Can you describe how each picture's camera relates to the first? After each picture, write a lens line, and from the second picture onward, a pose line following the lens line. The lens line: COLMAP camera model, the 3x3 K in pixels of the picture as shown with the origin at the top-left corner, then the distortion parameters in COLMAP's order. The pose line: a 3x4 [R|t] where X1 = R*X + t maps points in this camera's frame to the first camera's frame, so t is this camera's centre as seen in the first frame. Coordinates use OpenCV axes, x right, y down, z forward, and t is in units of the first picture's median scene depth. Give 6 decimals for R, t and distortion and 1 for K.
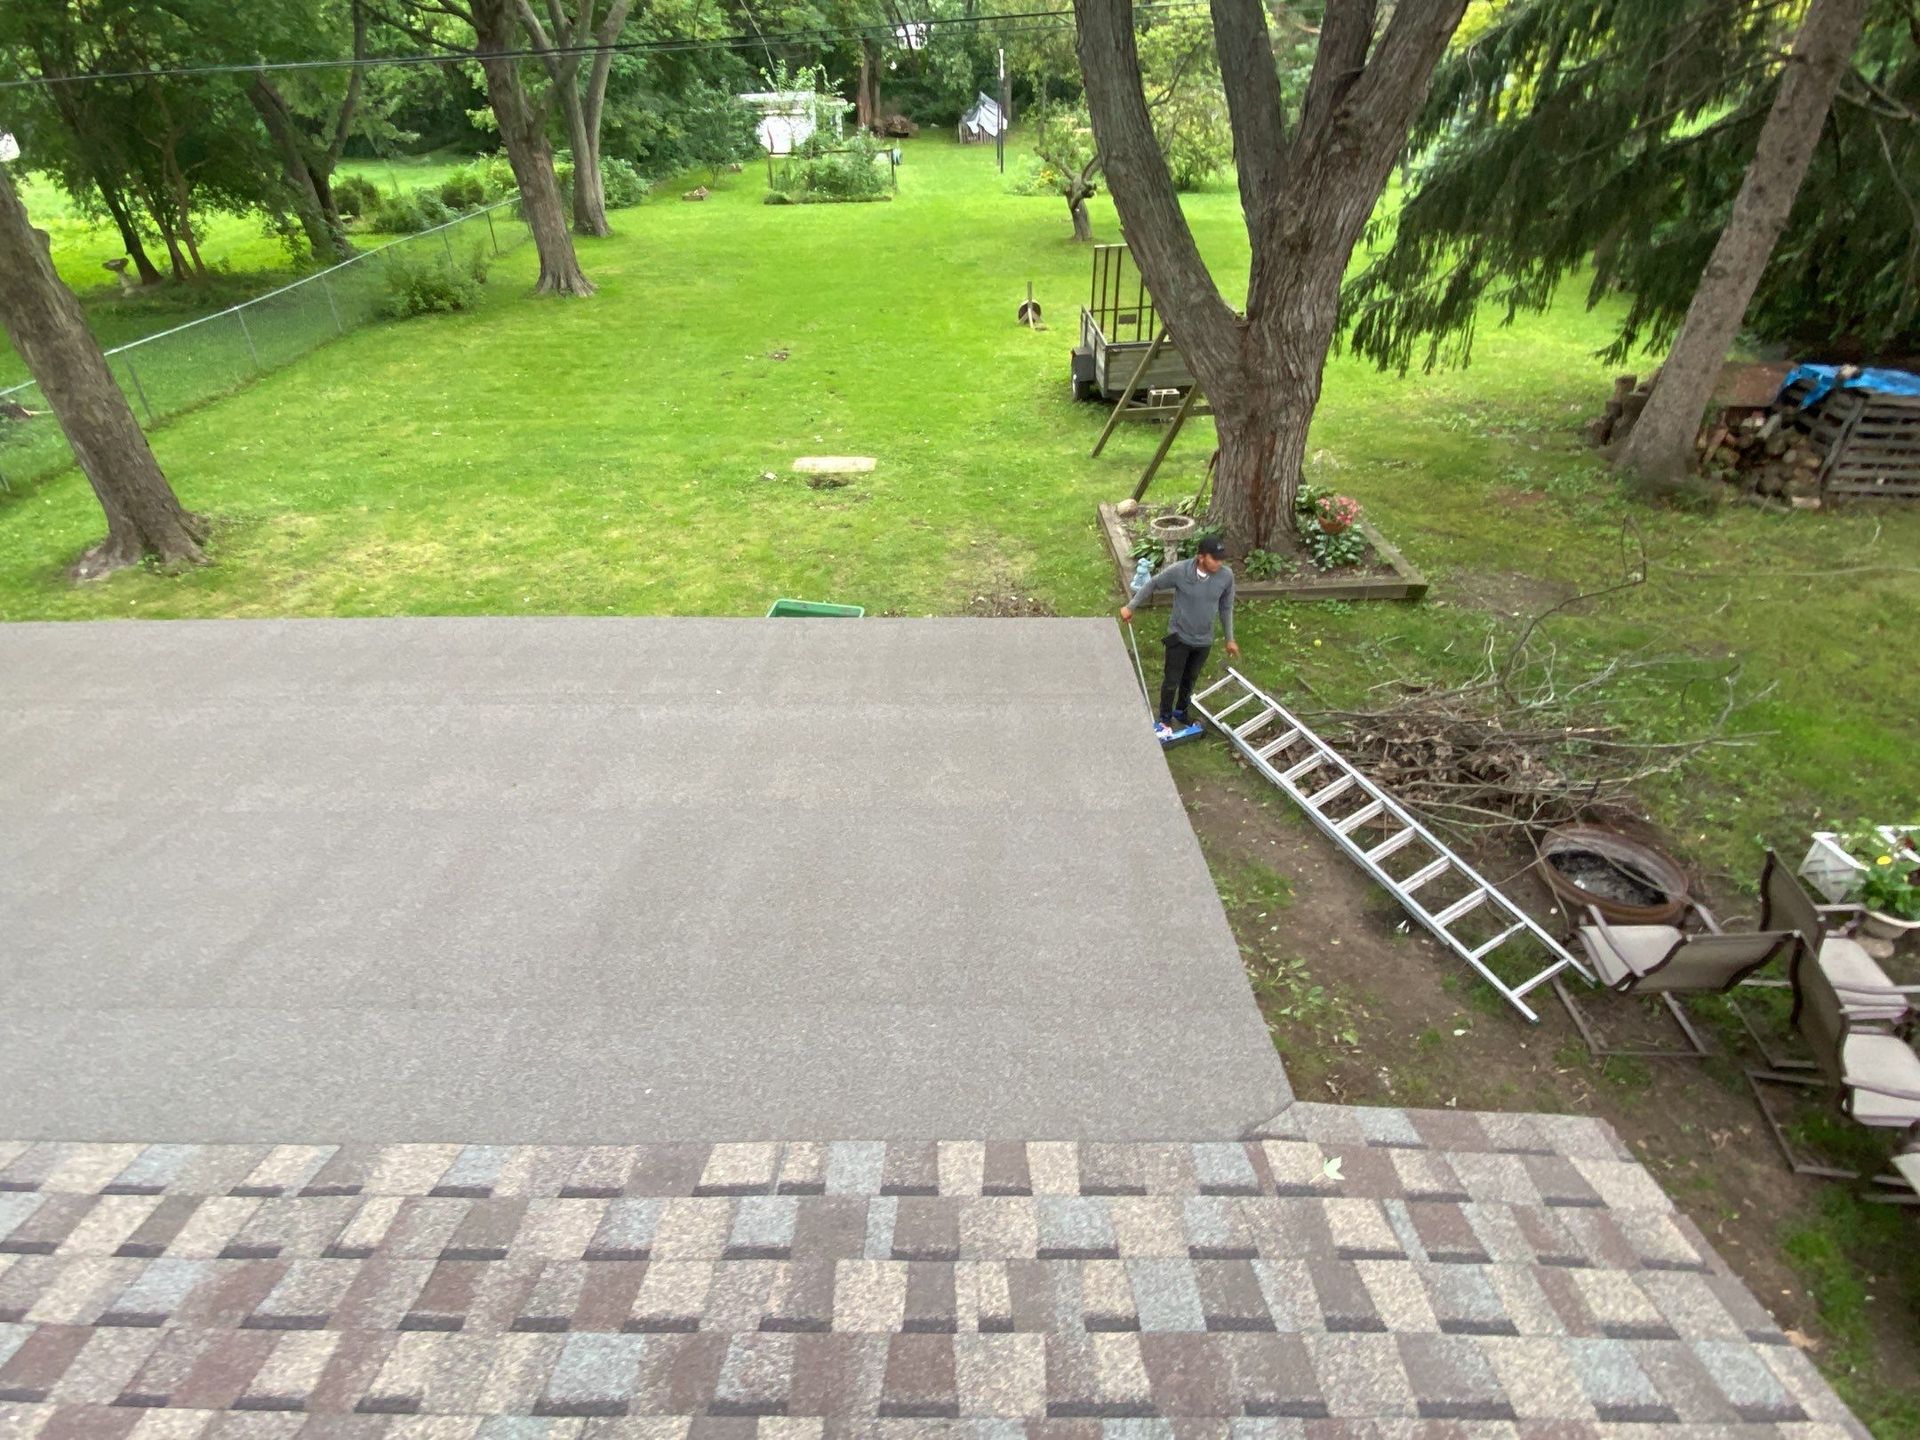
lens RADIAL K [[984.1, 0, 953.4], [0, 984.1, 730.0], [0, 0, 1]] dist [0.026697, -0.025310]
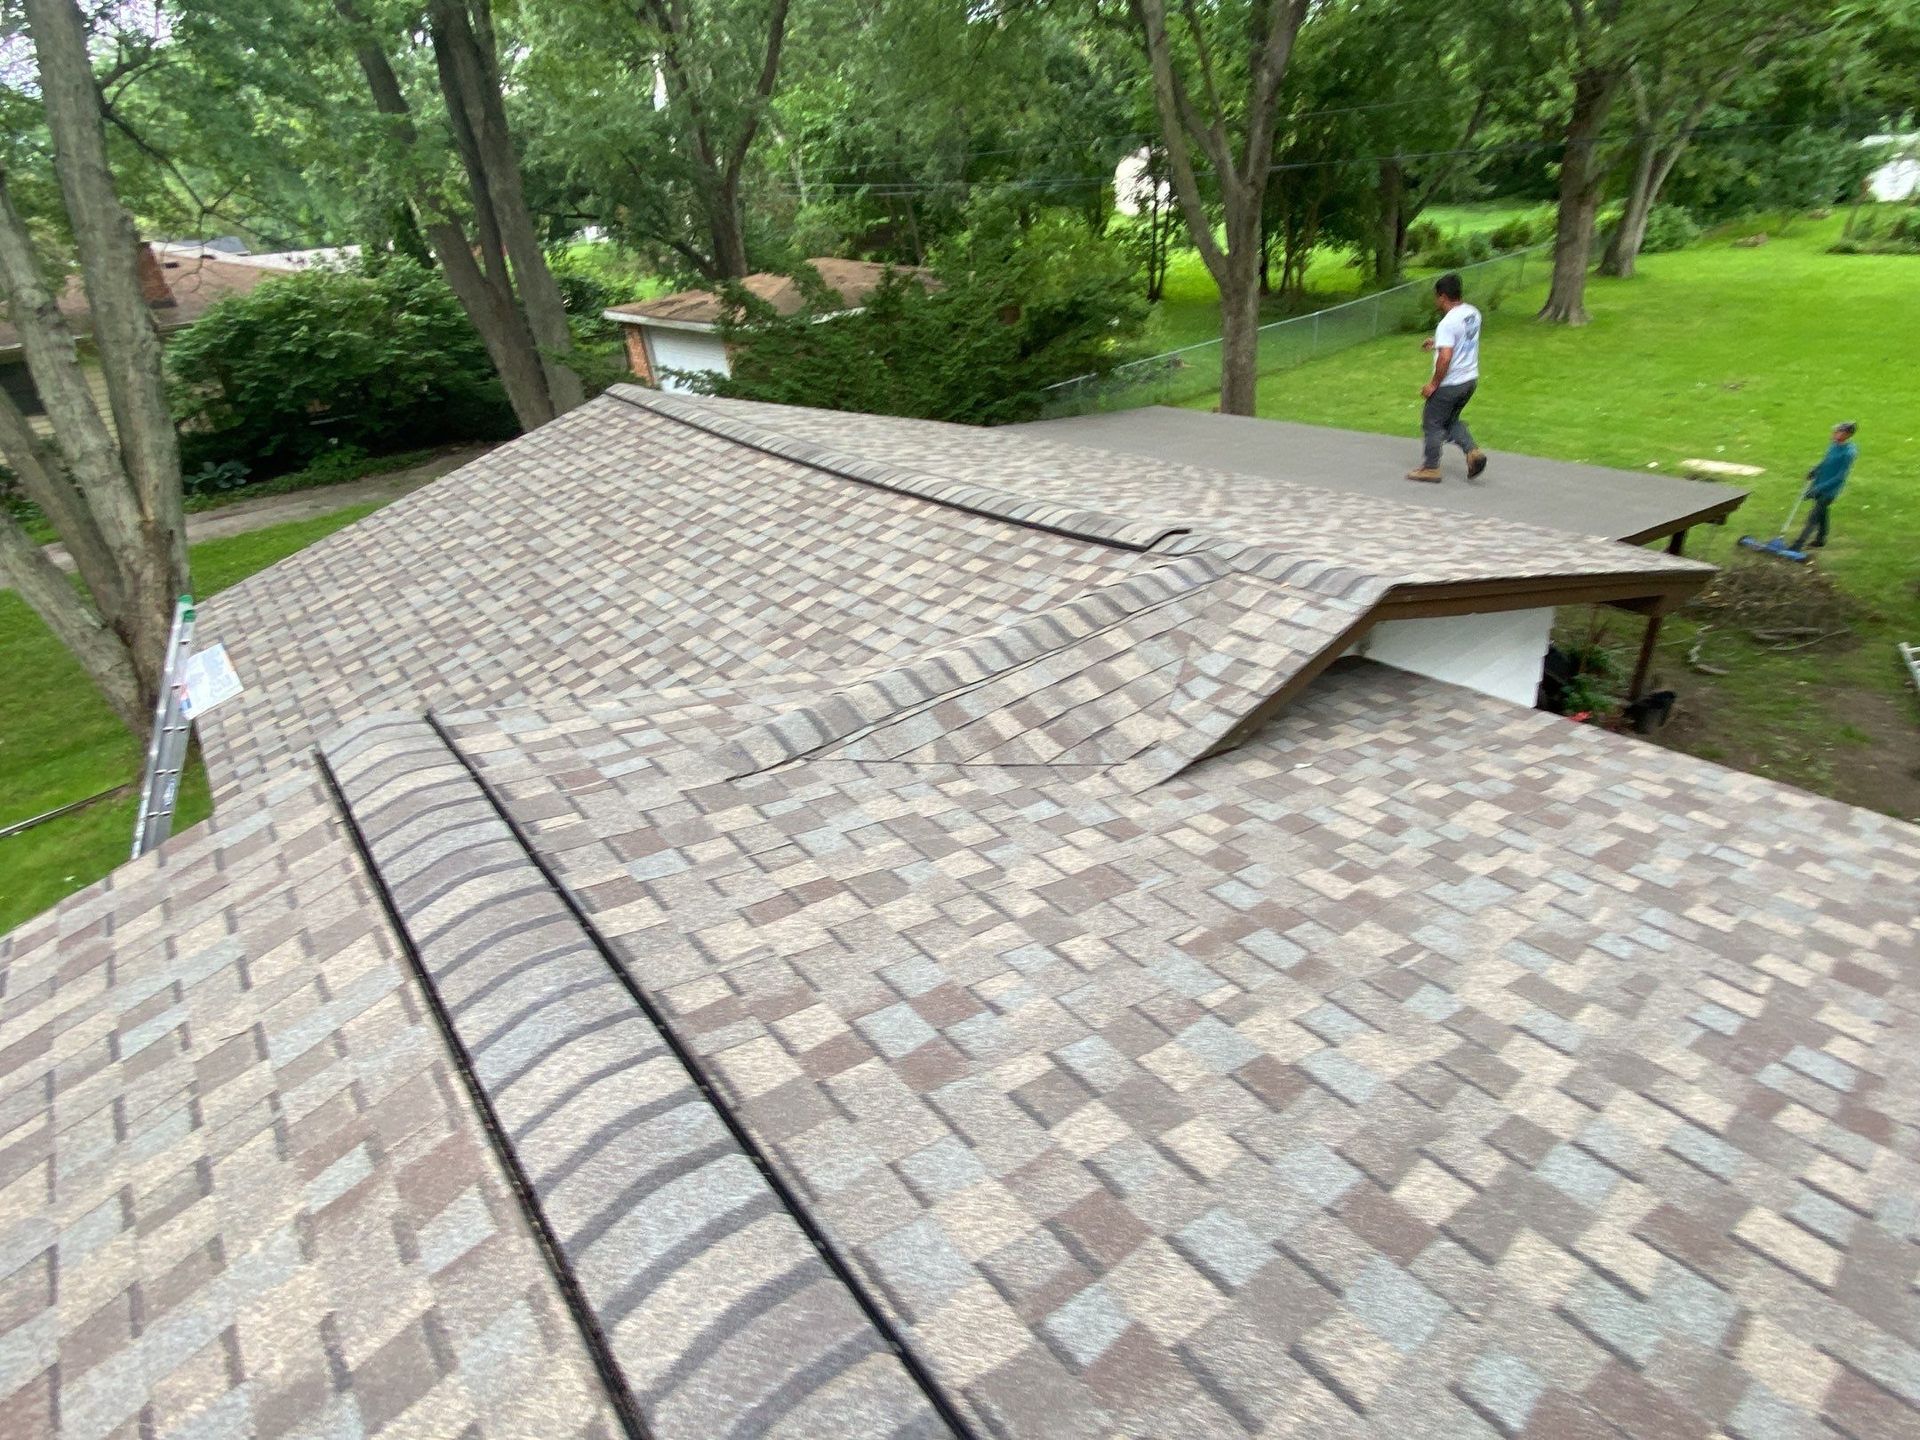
lens RADIAL K [[984.1, 0, 954.5], [0, 984.1, 728.4], [0, 0, 1]] dist [0.026697, -0.025310]
pose [[0.635681, 0.350138, -0.687977, 0.229347], [-0.371603, 0.919959, 0.124846, 0.218127], [0.676625, 0.176292, 0.714913, -0.429771]]
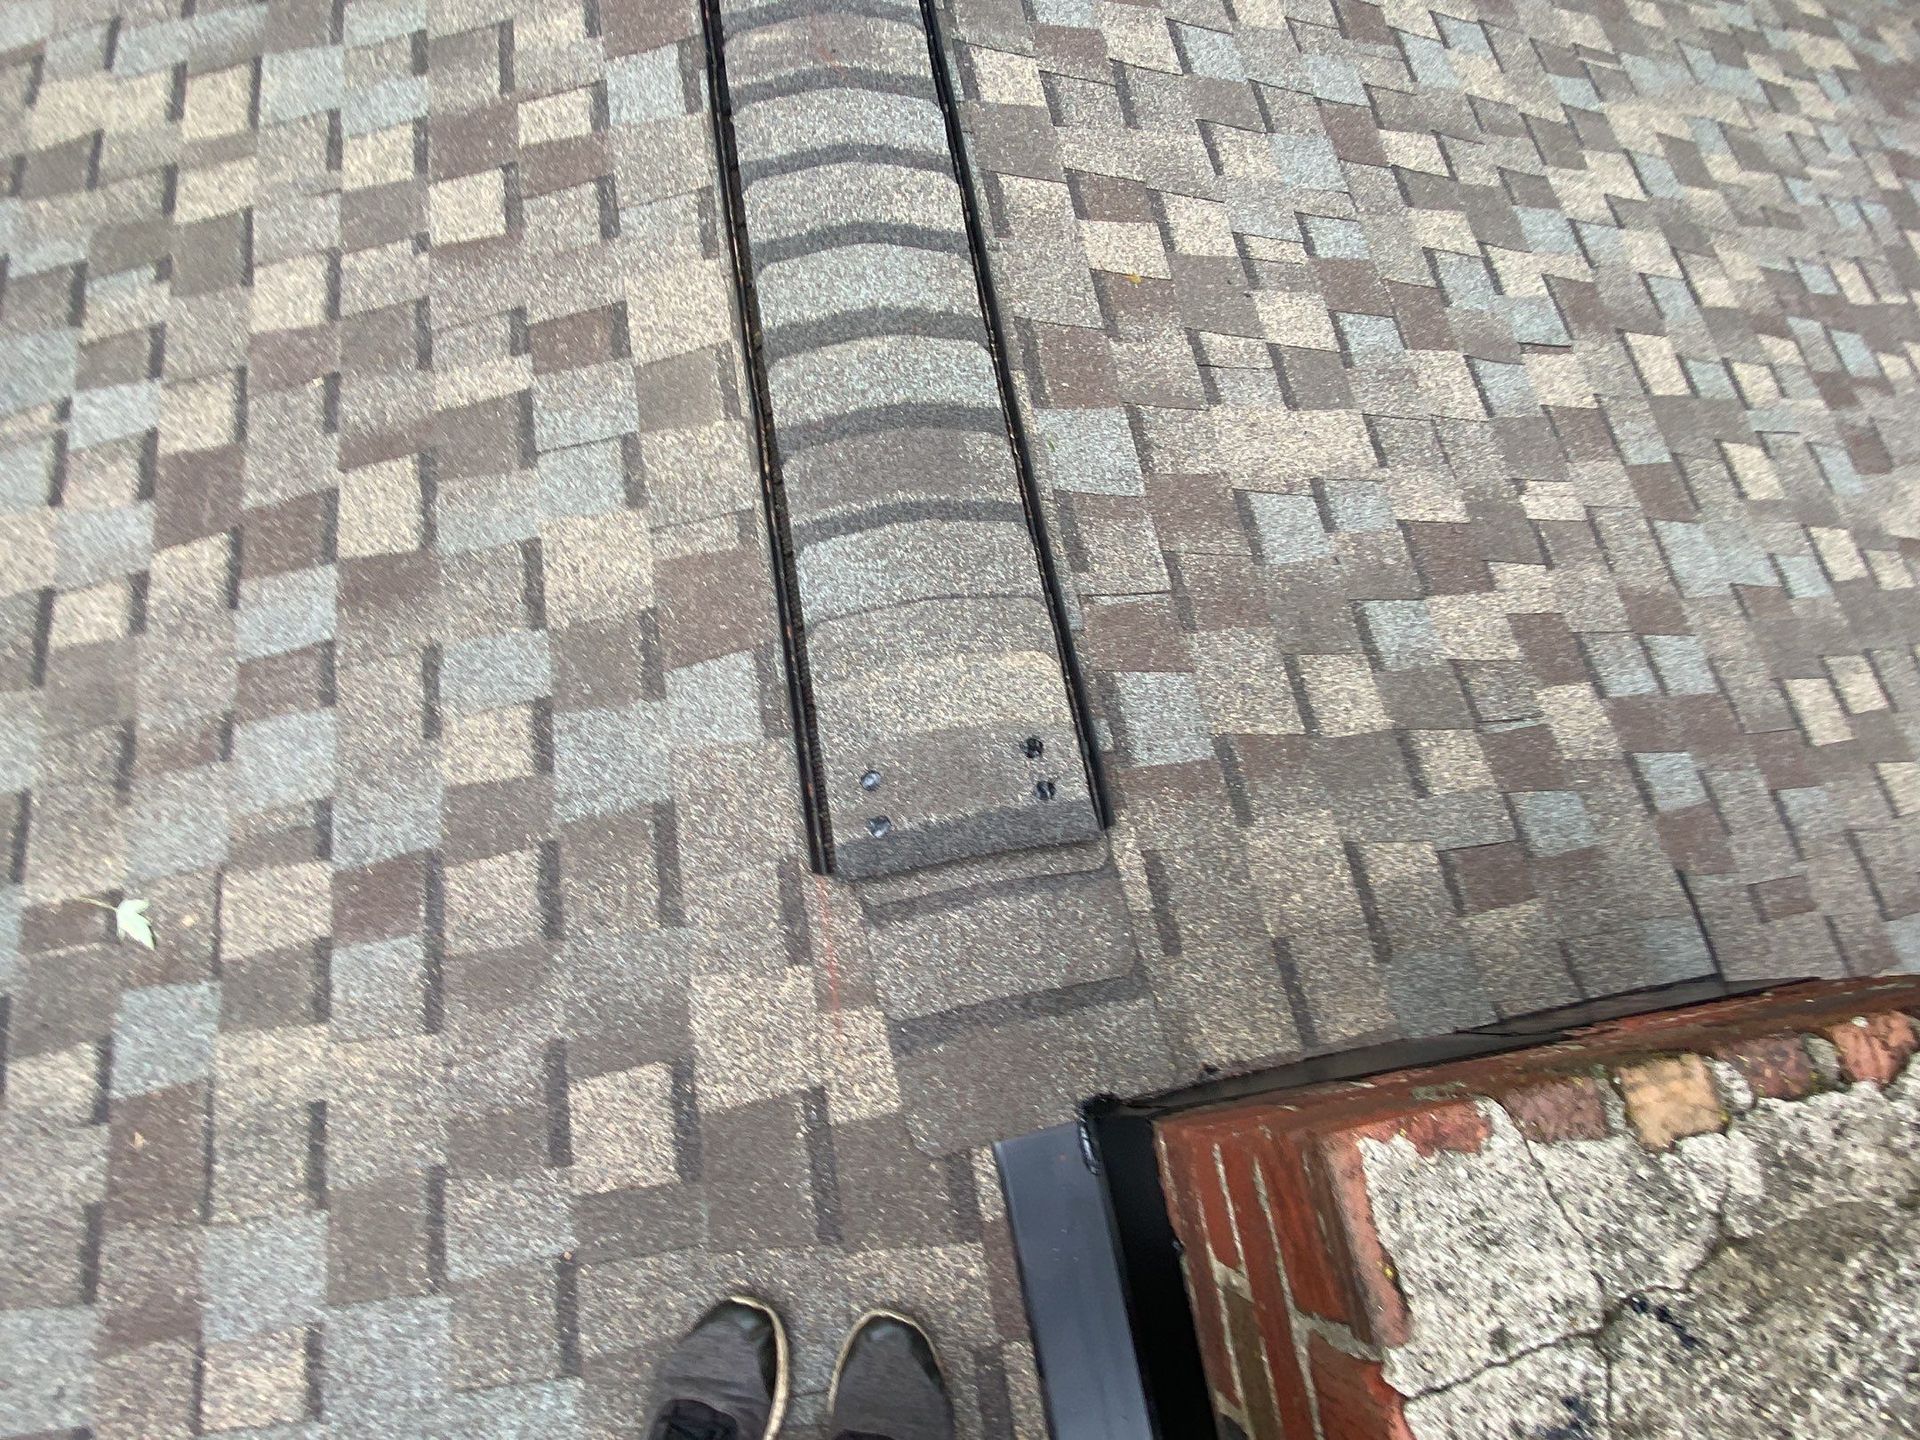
lens RADIAL K [[984.1, 0, 950.5], [0, 984.1, 725.5], [0, 0, 1]] dist [0.026697, -0.025310]
pose [[0.180510, 0.947555, -0.263734, 0.307244], [-0.632111, 0.317193, 0.706982, 0.237279], [0.753559, 0.039091, 0.656217, -0.418284]]
